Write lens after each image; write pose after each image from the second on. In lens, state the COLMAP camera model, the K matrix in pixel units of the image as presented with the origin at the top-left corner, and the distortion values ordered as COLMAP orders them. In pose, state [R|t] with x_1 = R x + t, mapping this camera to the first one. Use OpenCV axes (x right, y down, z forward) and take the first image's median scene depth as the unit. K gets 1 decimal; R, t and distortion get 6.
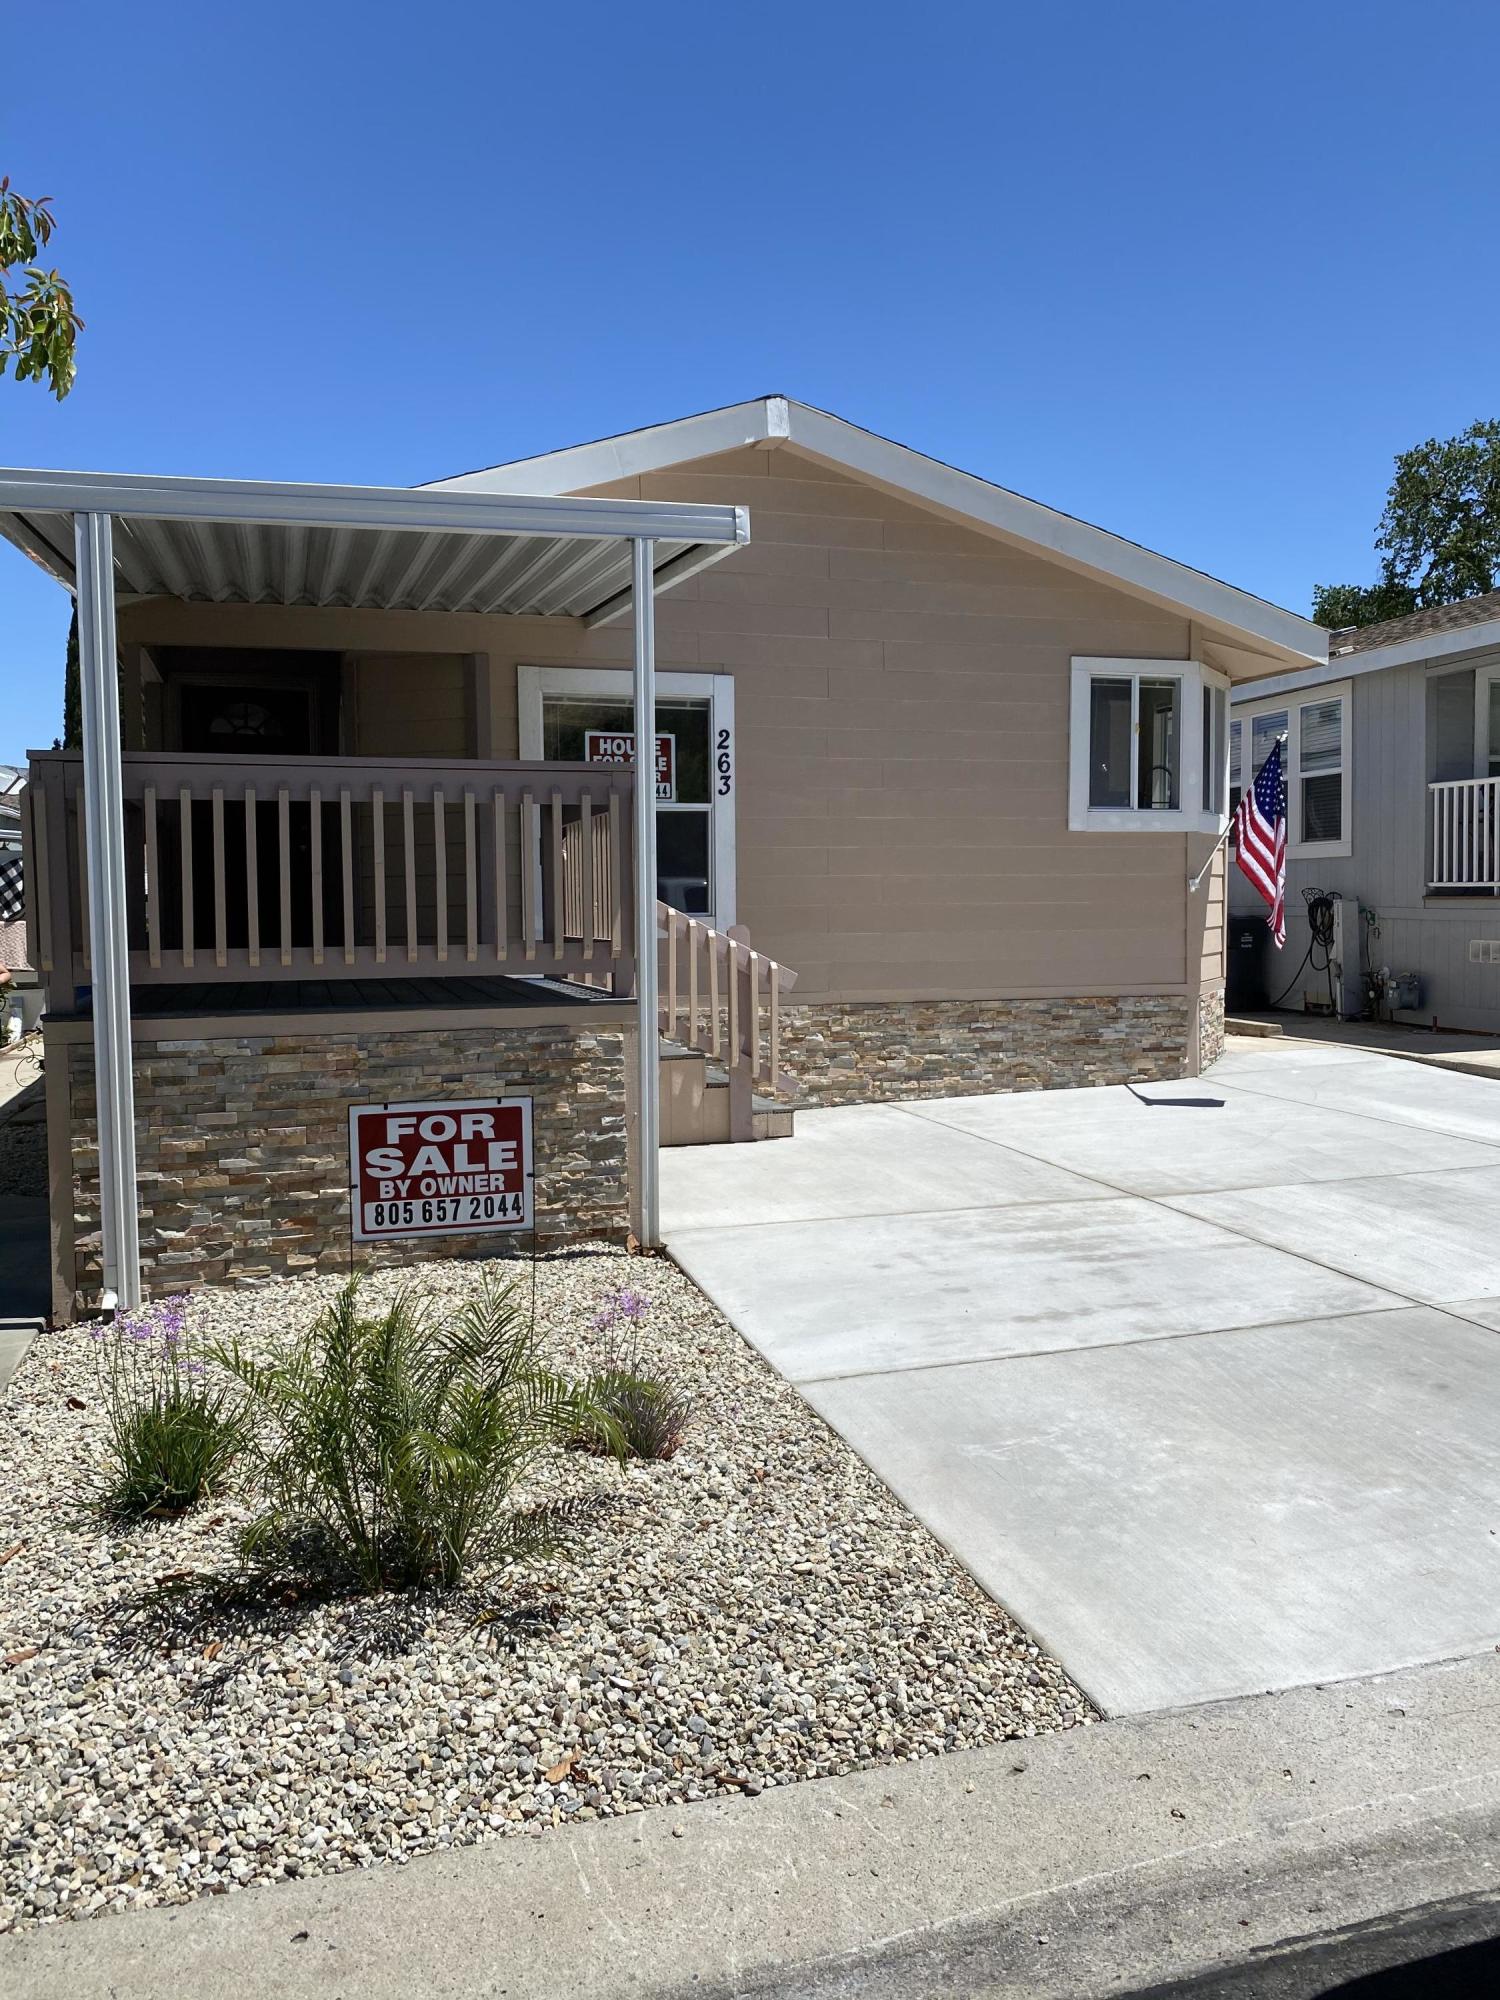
lens RADIAL K [[1529.8, 0, 751.9], [0, 1529.8, 1010.6], [0, 0, 1]] dist [0.108786, -0.184864]
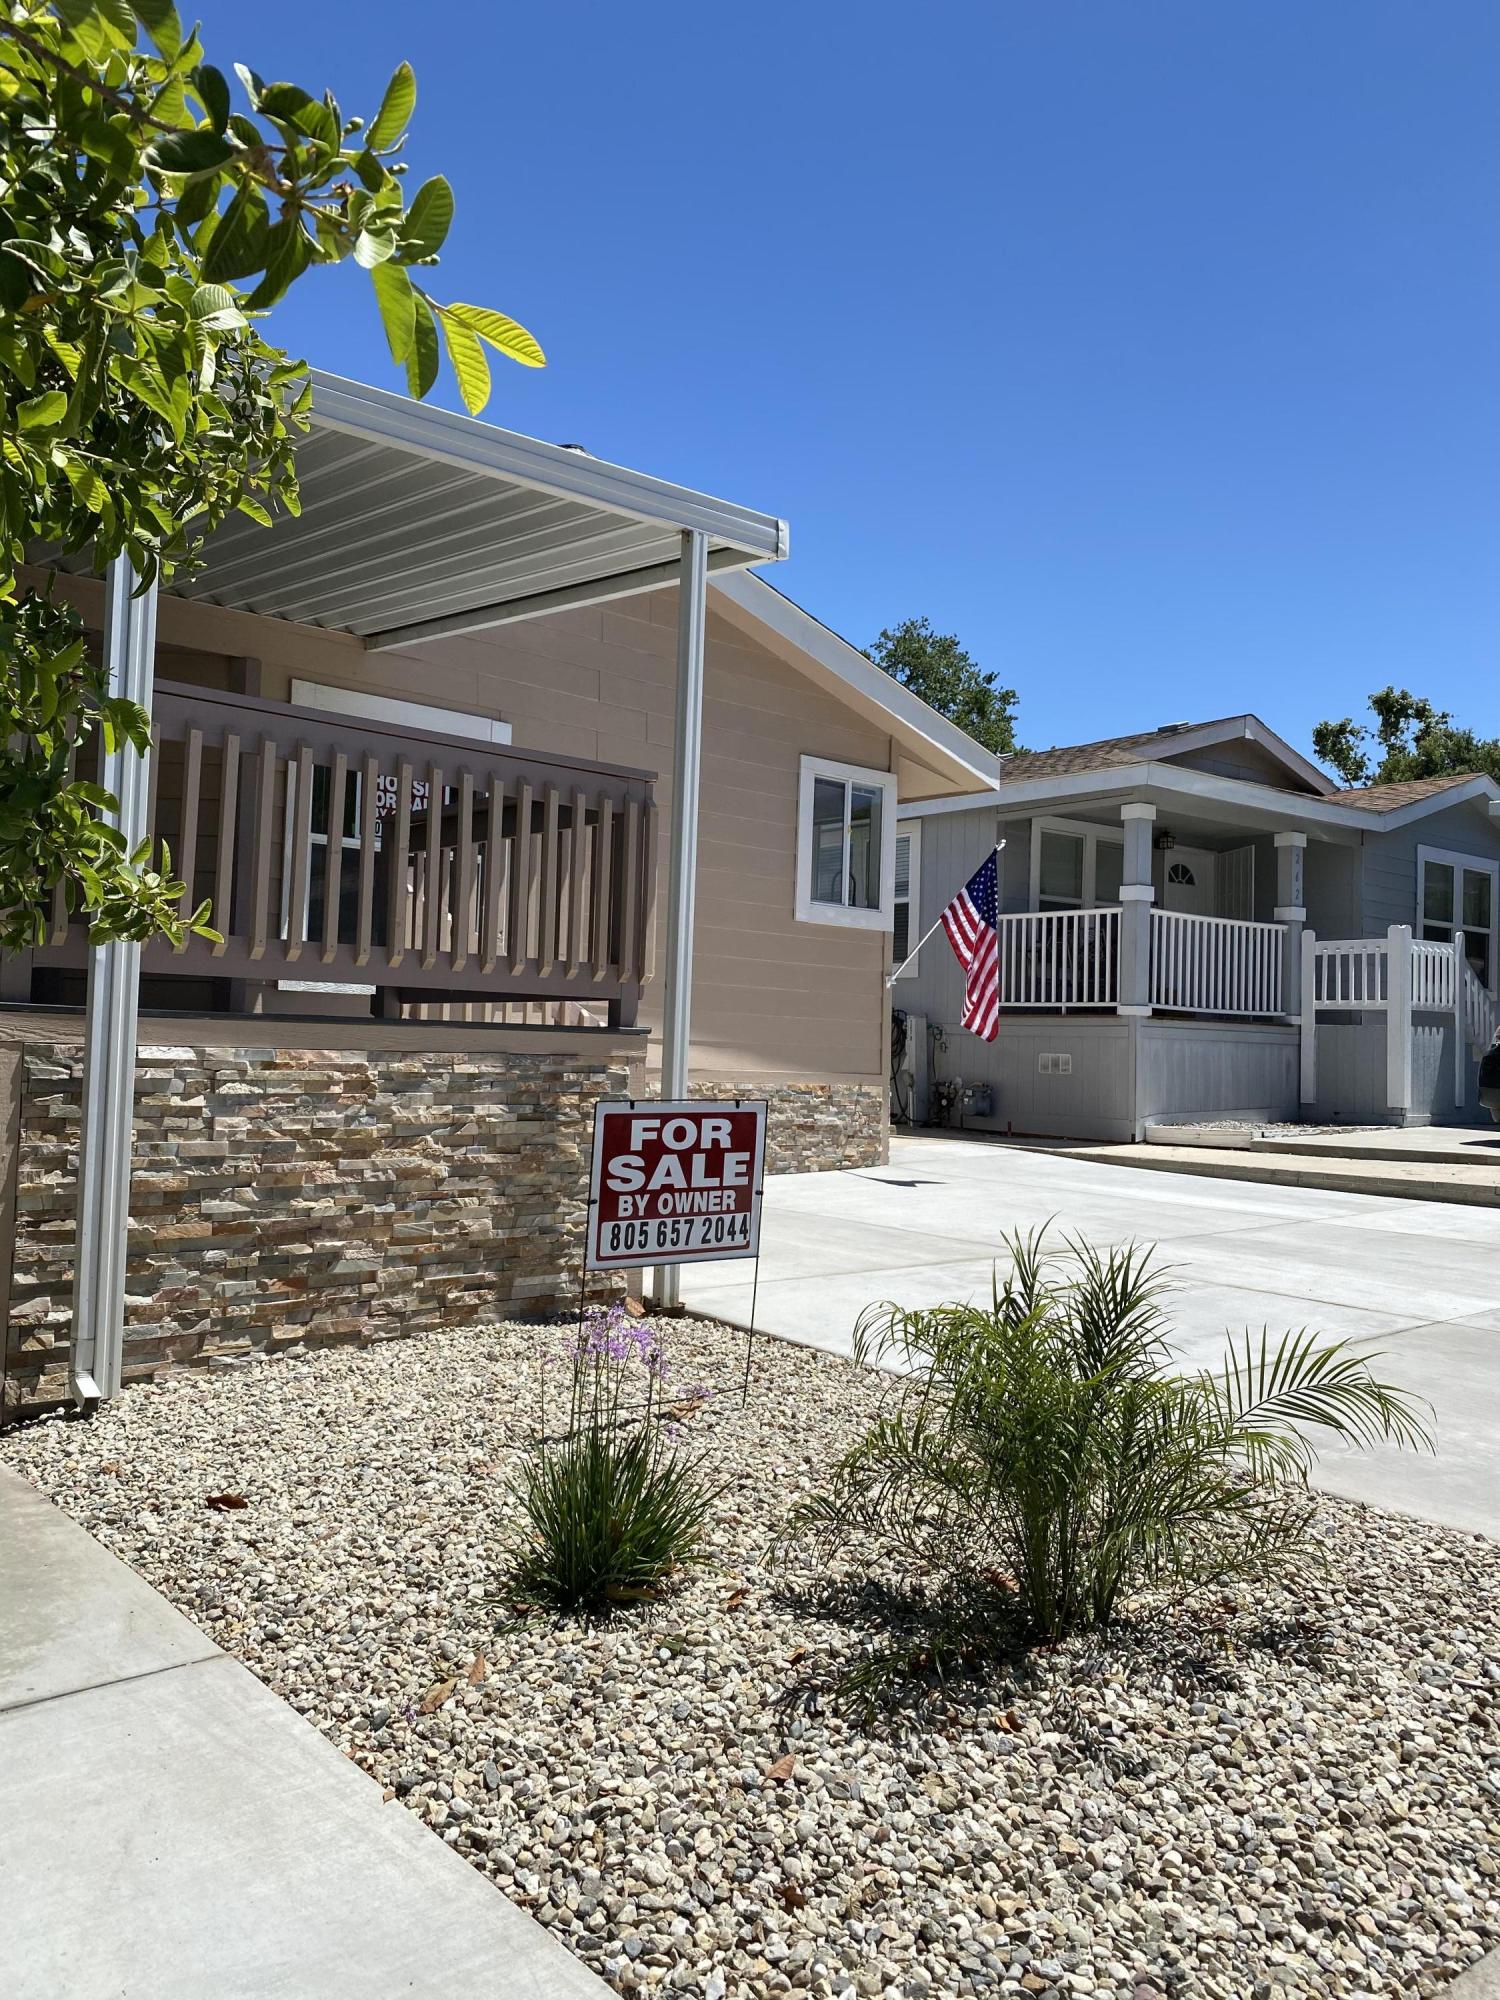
lens RADIAL K [[1526.1, 0, 750.0], [0, 1526.1, 1000.0], [0, 0, 1]] dist [0.058000, -0.056604]
pose [[0.905774, 0.053574, 0.420361, -0.418438], [-0.010607, 0.994532, -0.103894, 0.071808], [-0.423628, 0.089646, 0.901389, 0.175169]]
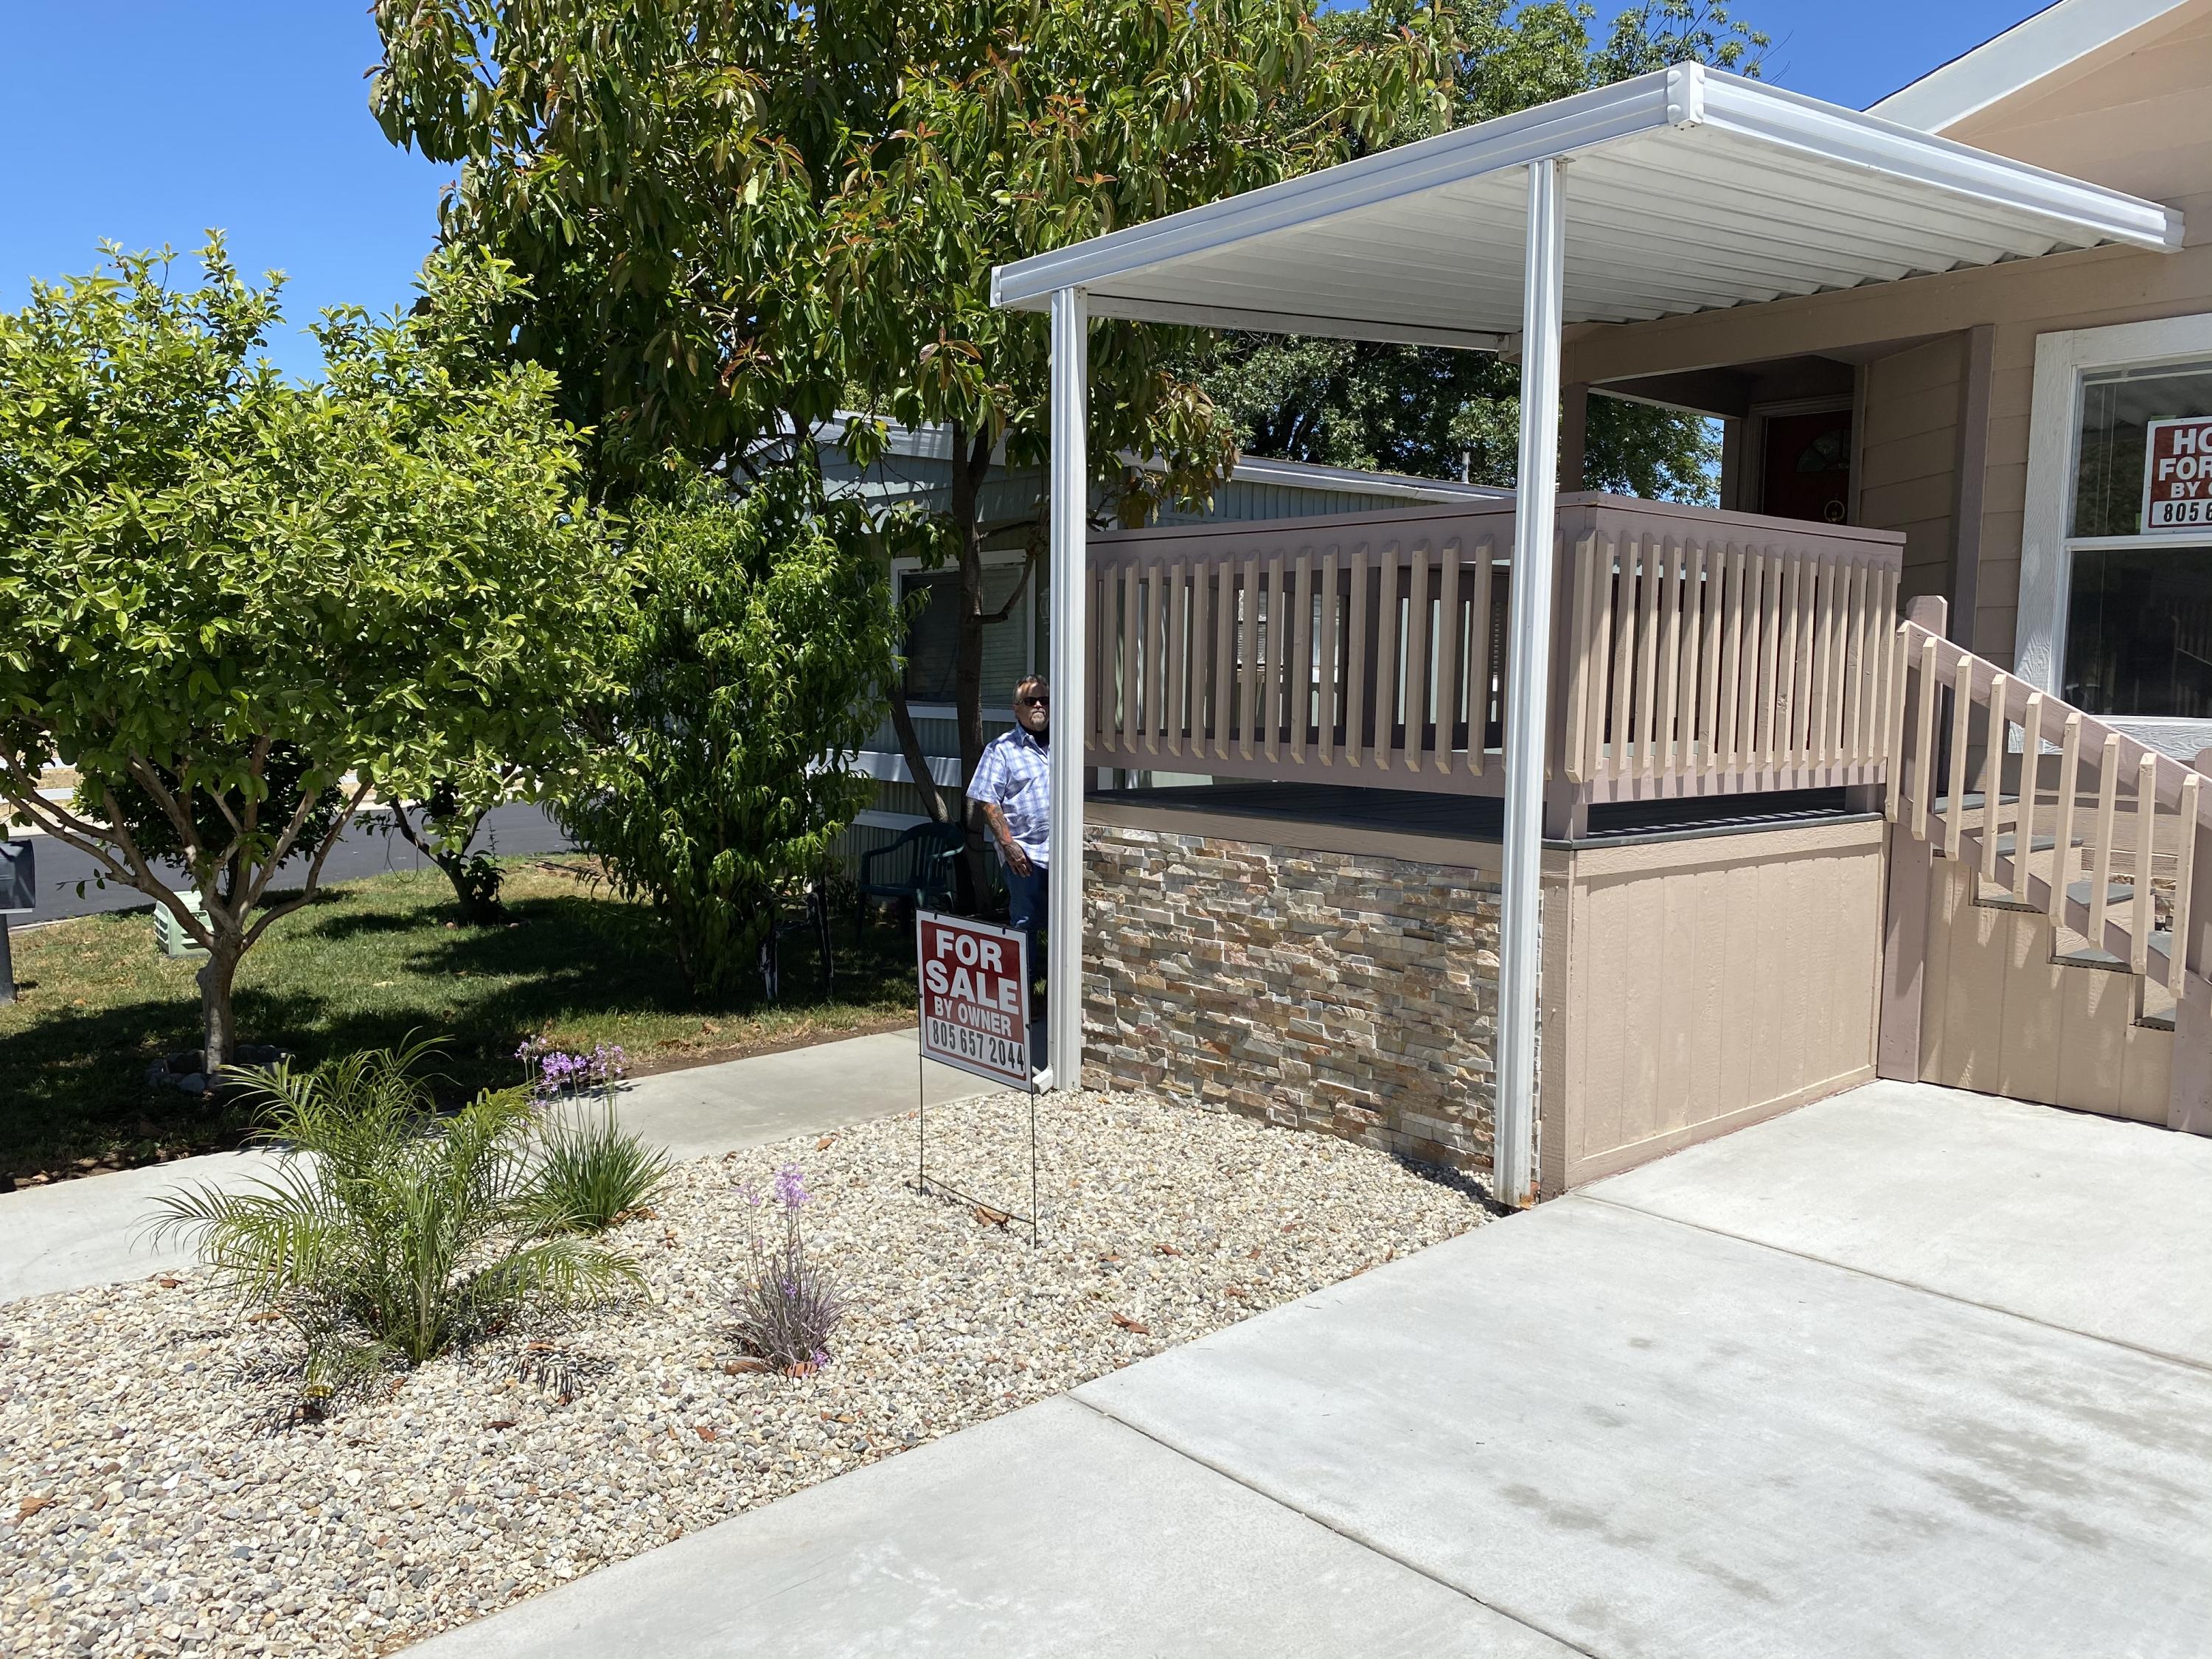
lens RADIAL K [[1700.9, 0, 1109.9], [0, 1700.9, 807.1], [0, 0, 1]] dist [0.070949, -0.097877]
pose [[0.411062, 0.093023, -0.906849, 0.561621], [-0.082014, 0.994520, 0.064840, -0.059336], [0.907911, 0.047721, 0.416439, 0.528445]]
